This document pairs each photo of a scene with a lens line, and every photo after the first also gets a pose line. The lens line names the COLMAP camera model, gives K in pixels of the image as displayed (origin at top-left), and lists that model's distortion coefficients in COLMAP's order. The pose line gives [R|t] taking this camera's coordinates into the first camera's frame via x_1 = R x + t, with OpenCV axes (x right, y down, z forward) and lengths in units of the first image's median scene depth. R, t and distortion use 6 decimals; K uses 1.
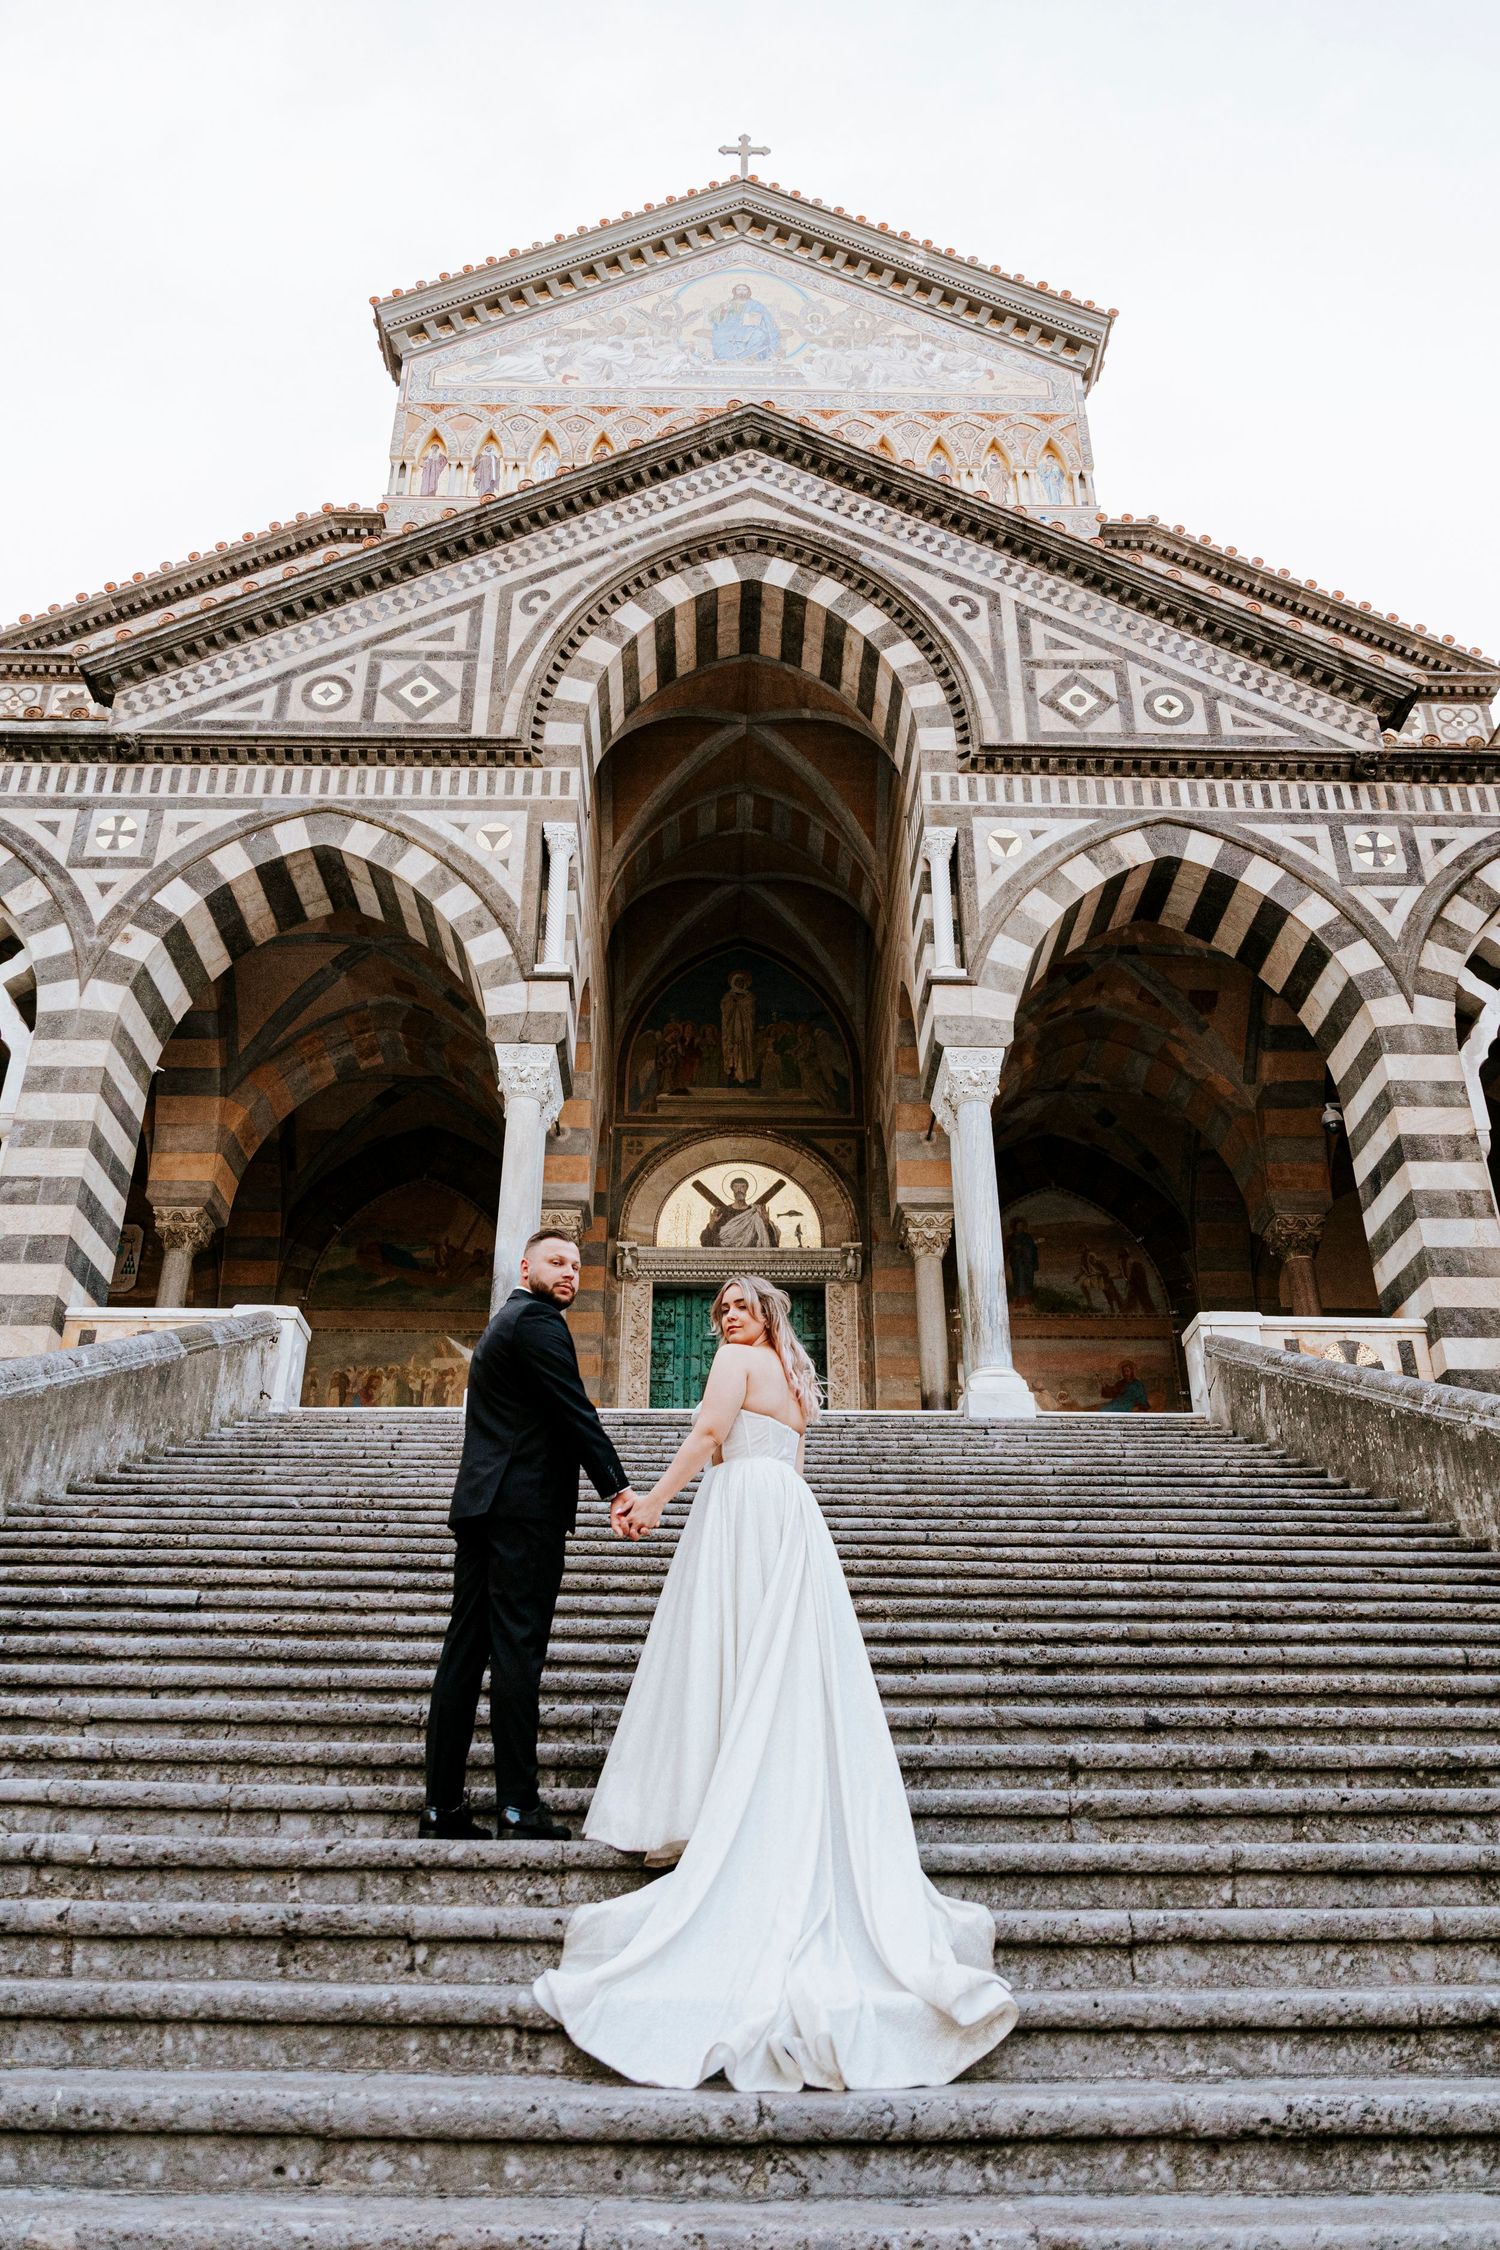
lens RADIAL K [[1738.3, 0, 747.3], [0, 1738.3, 1125.6], [0, 0, 1]] dist [-0.002582, 0.001545]
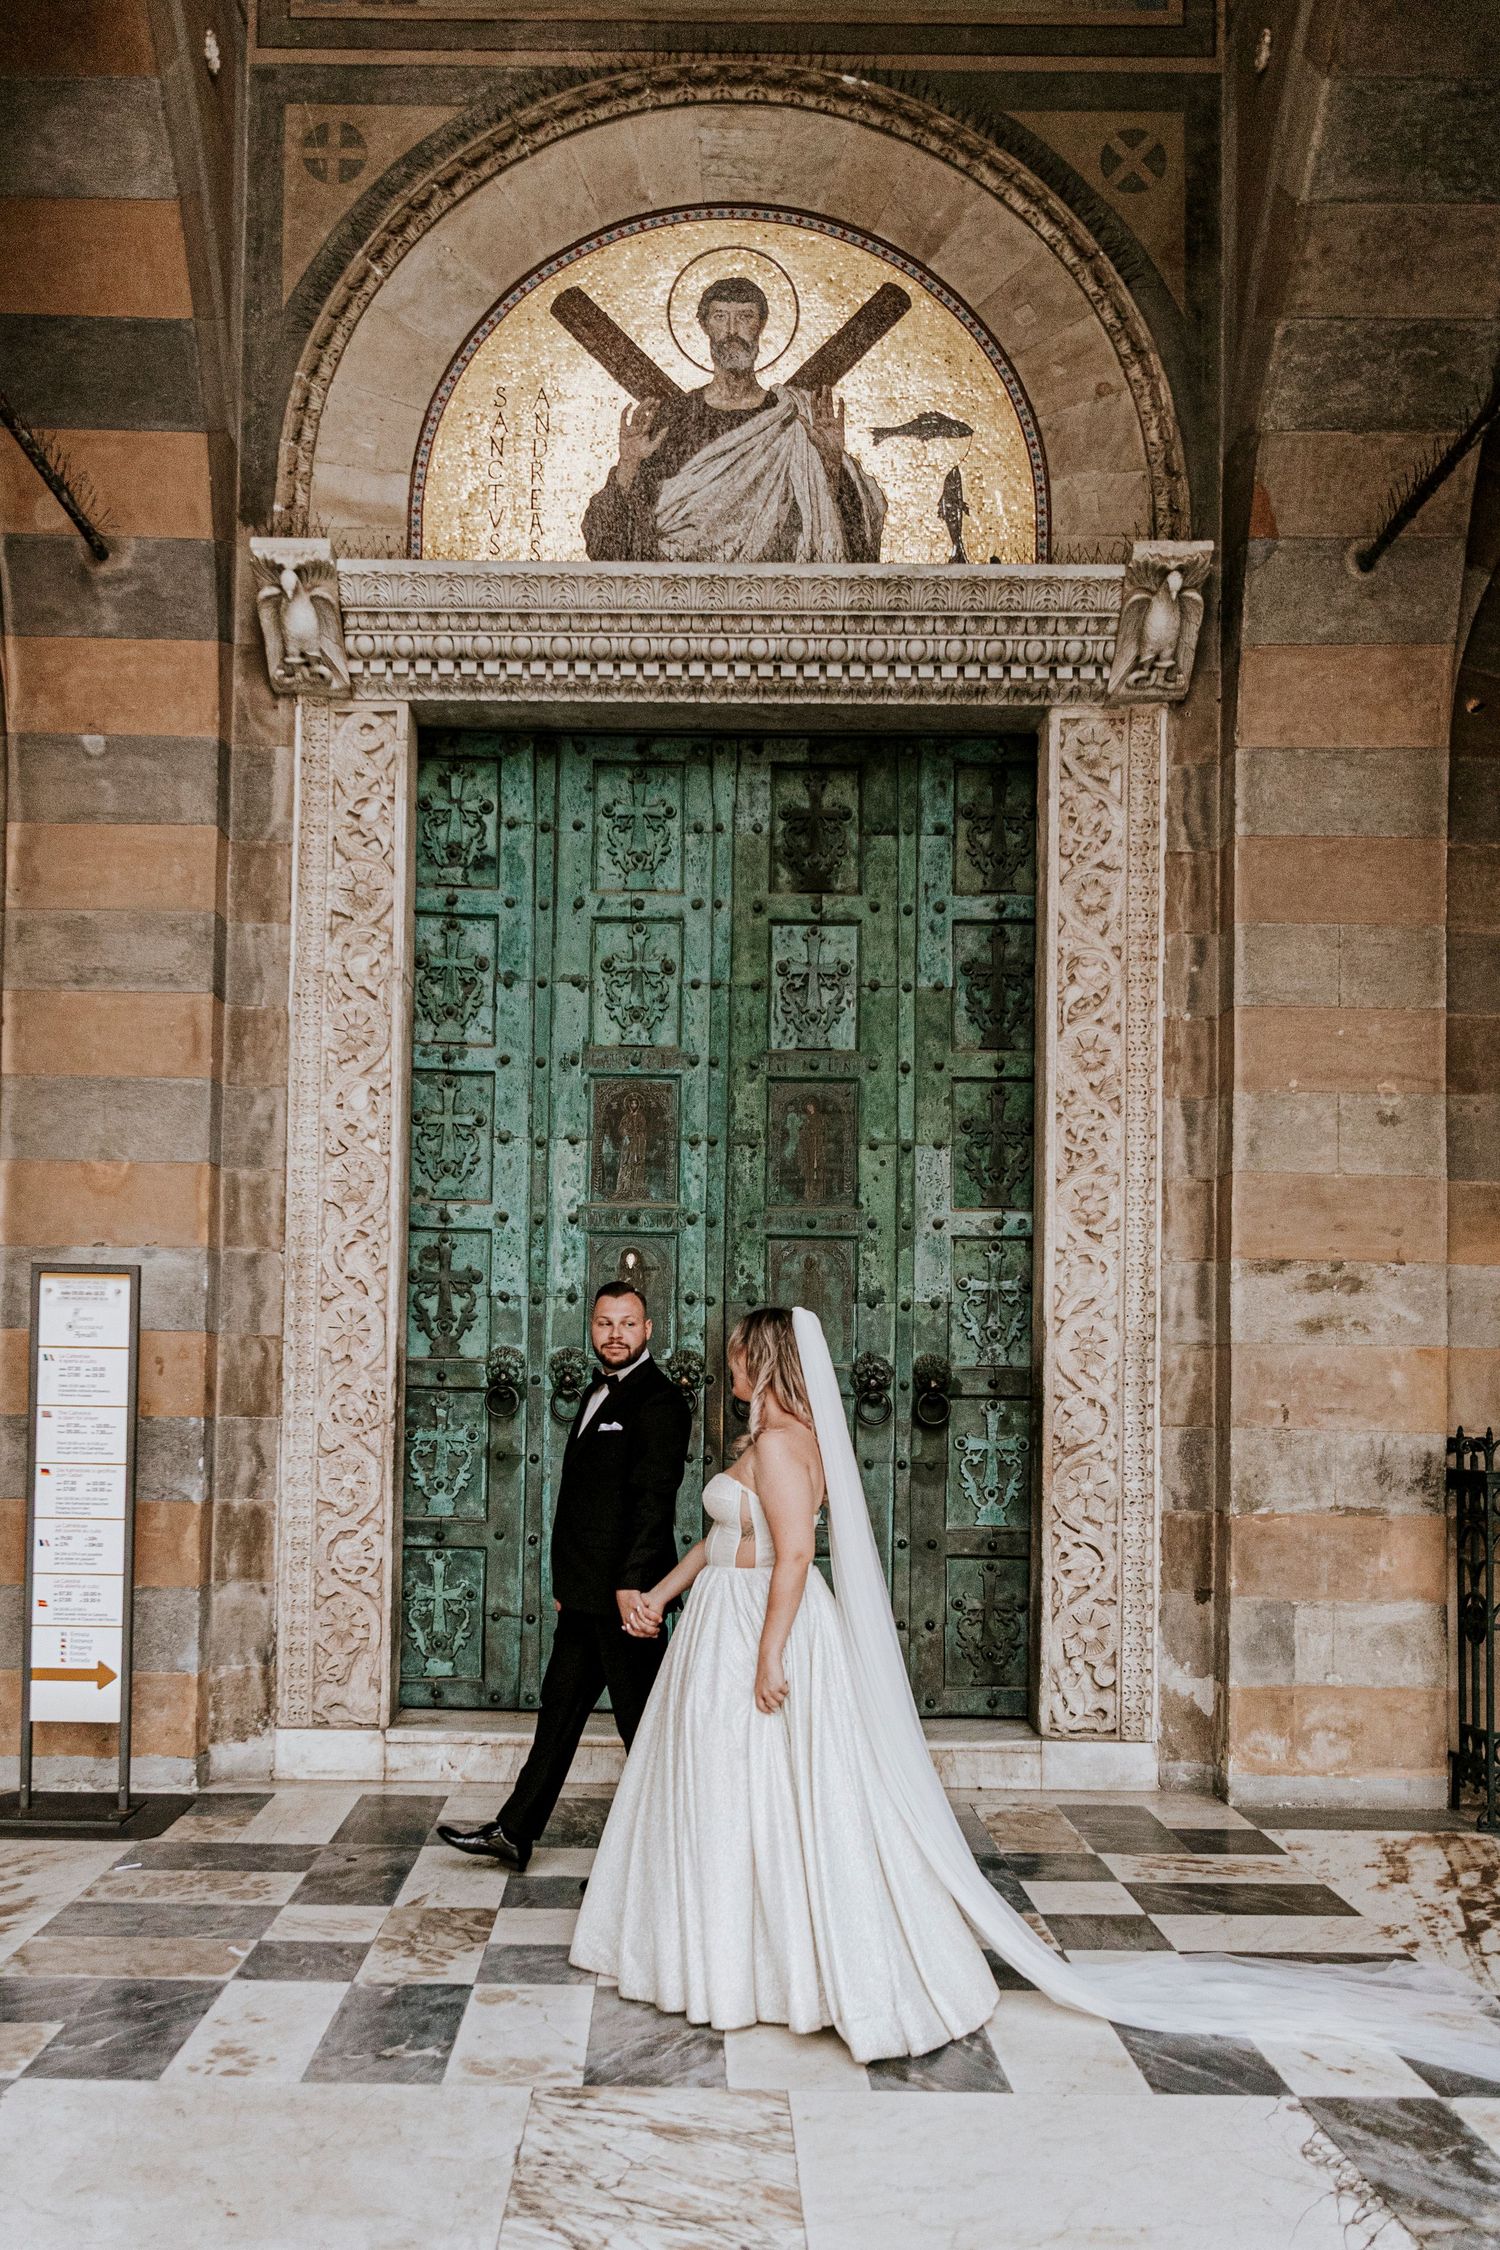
lens RADIAL K [[1576.6, 0, 697.1], [0, 1576.6, 1244.6], [0, 0, 1]] dist [0.009372, -0.008639]
pose [[0.999761, 0.010156, -0.019381, -0.003980], [-0.000645, 0.899055, 0.437834, 0.058885], [0.021871, -0.437717, 0.898847, 0.748827]]
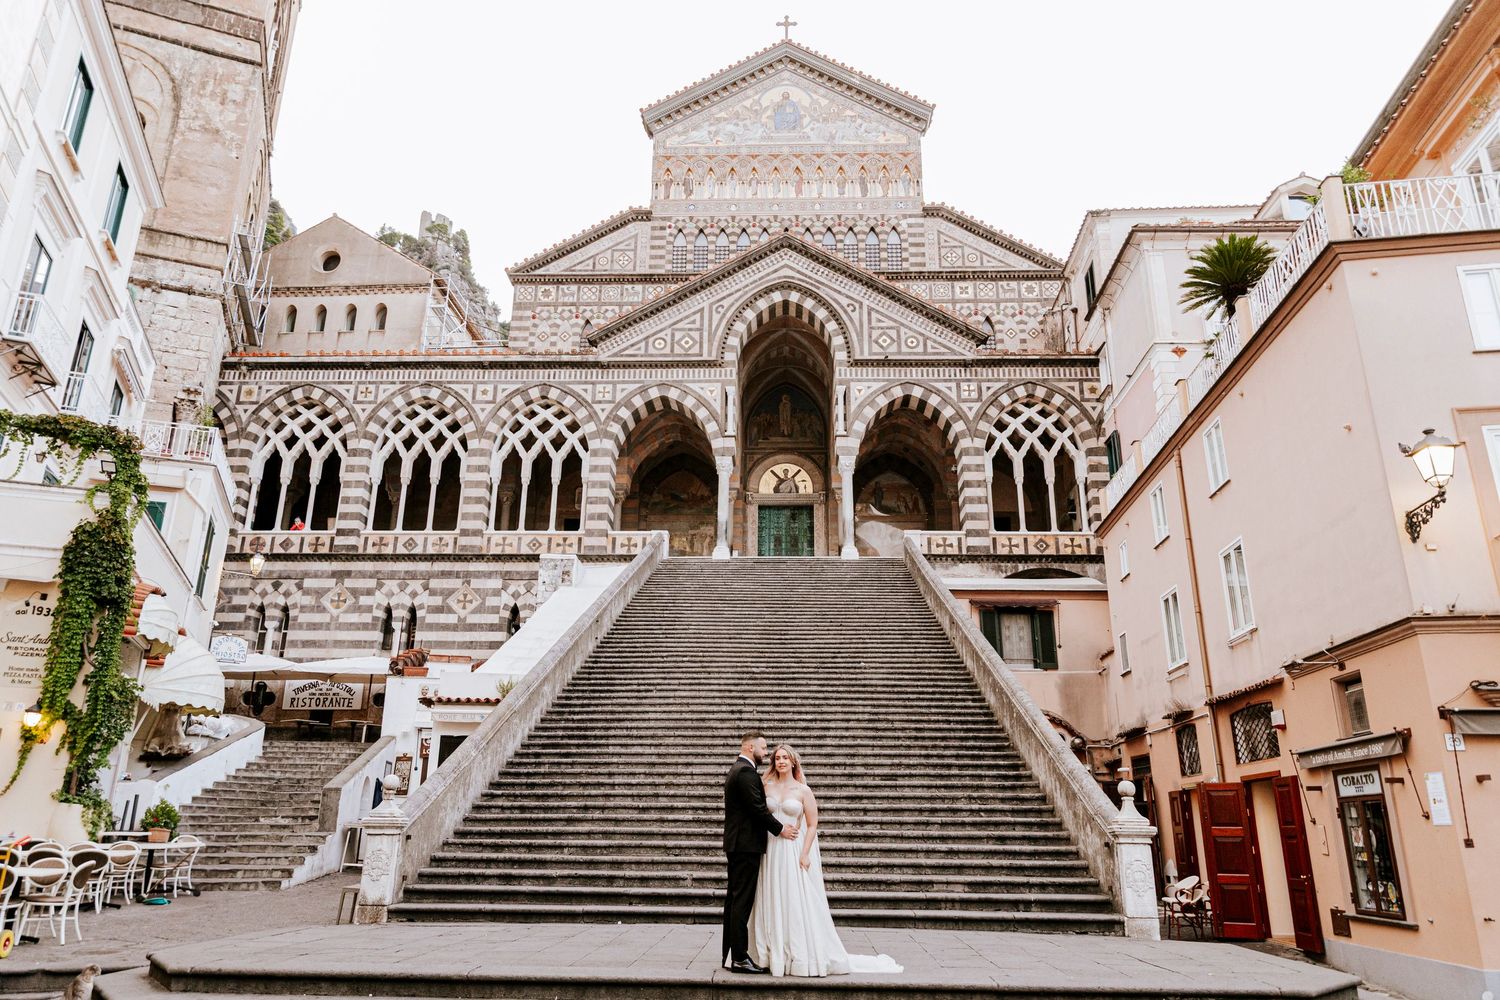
lens RADIAL K [[1051.1, 0, 755.5], [0, 1051.1, 501.1], [0, 0, 1]] dist [0.009372, -0.008639]
pose [[0.998751, -0.007768, -0.049358, 0.033849], [0.016084, 0.985243, 0.170405, -0.236940], [0.047306, -0.170986, 0.984137, -0.848621]]
